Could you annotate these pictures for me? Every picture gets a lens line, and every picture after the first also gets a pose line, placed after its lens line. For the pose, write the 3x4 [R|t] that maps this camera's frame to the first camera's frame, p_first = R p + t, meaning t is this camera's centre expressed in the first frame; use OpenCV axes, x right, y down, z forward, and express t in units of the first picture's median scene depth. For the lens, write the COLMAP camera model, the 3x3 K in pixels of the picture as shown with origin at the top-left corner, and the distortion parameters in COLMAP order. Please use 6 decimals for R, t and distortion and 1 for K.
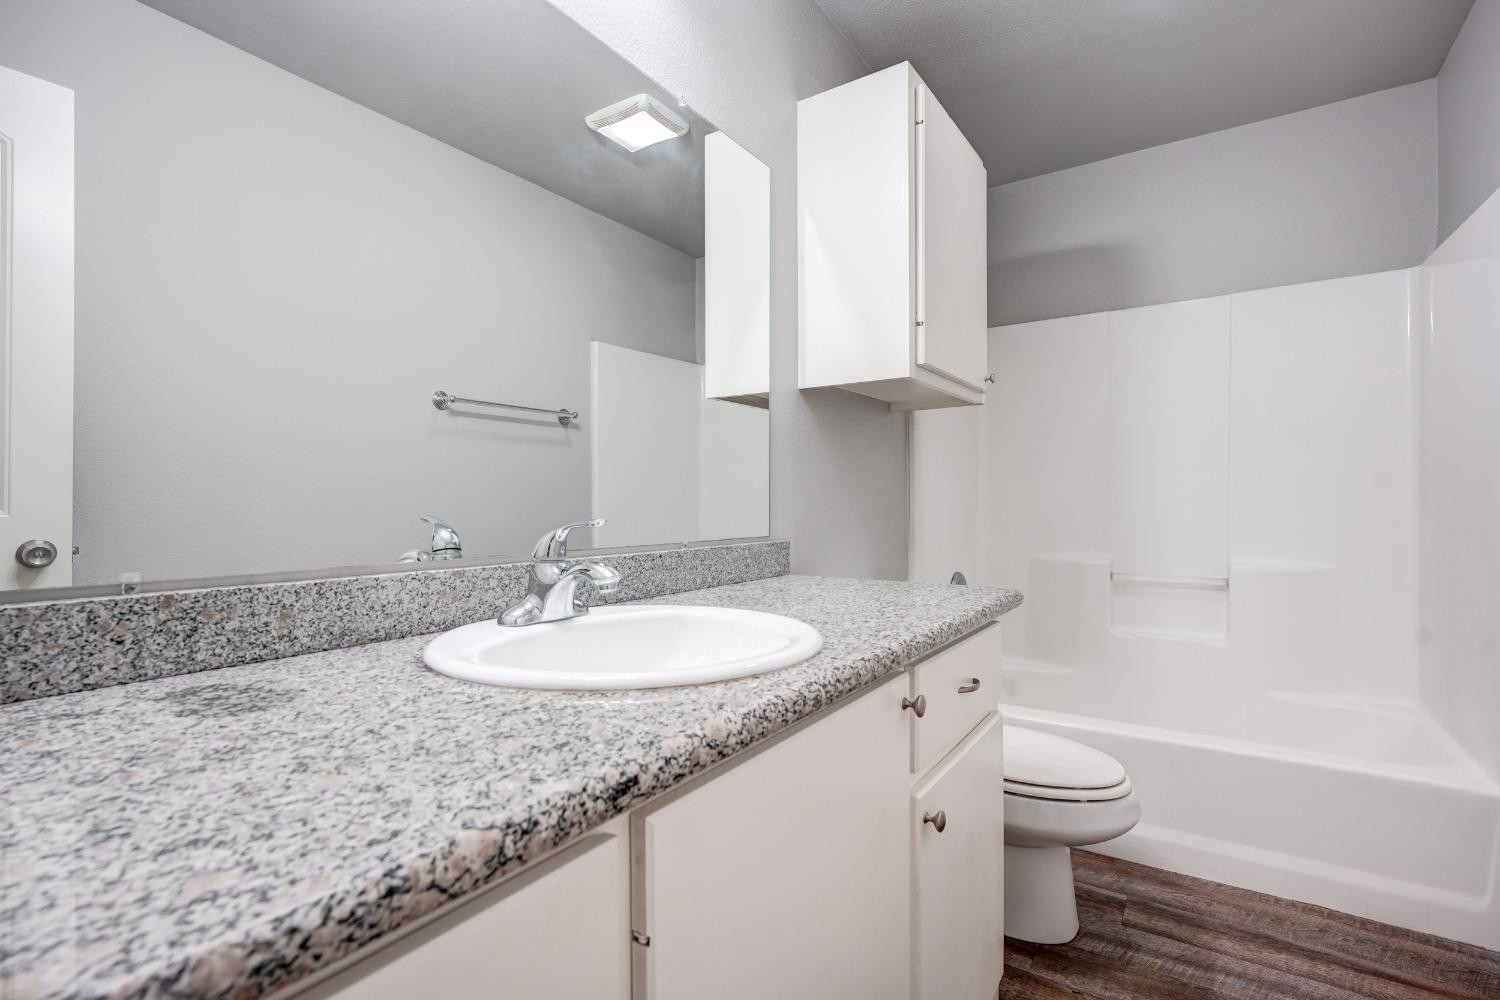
lens RADIAL K [[629.6, 0, 789.0], [0, 629.6, 504.2], [0, 0, 1]] dist [-0.015619, -0.000014]
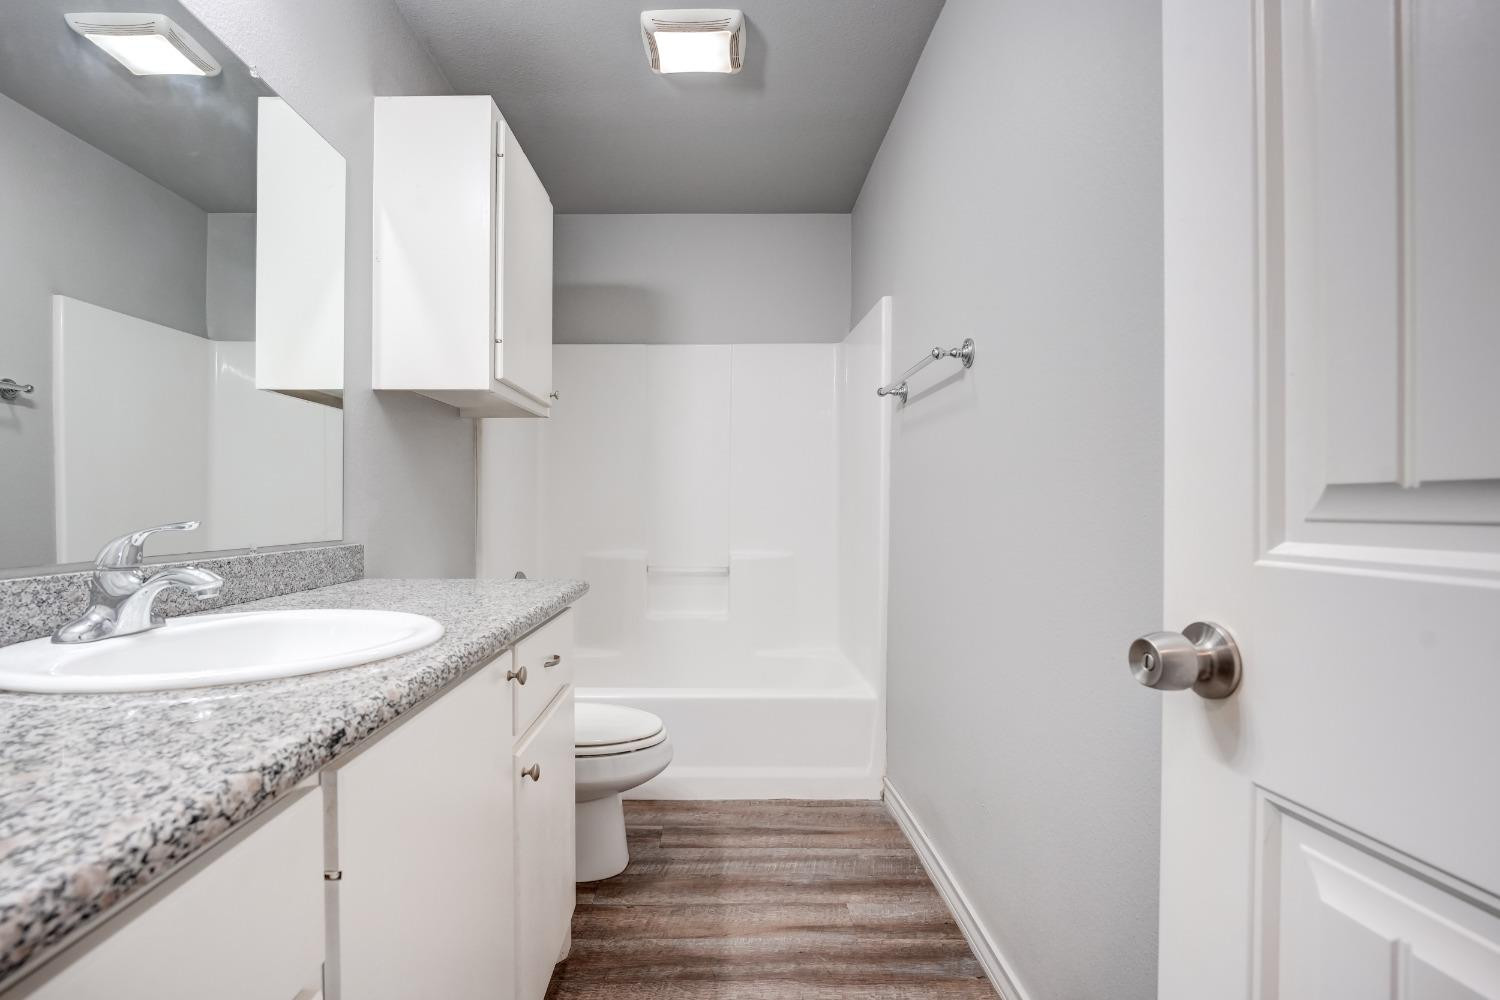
lens RADIAL K [[758.6, 0, 755.2], [0, 758.6, 499.3], [0, 0, 1]] dist [-0.003988, -0.000698]
pose [[0.790233, 0.010923, 0.612709, -0.335954], [-0.003488, 0.999905, -0.013326, 0.002115], [-0.612796, 0.008393, 0.790196, -0.426568]]
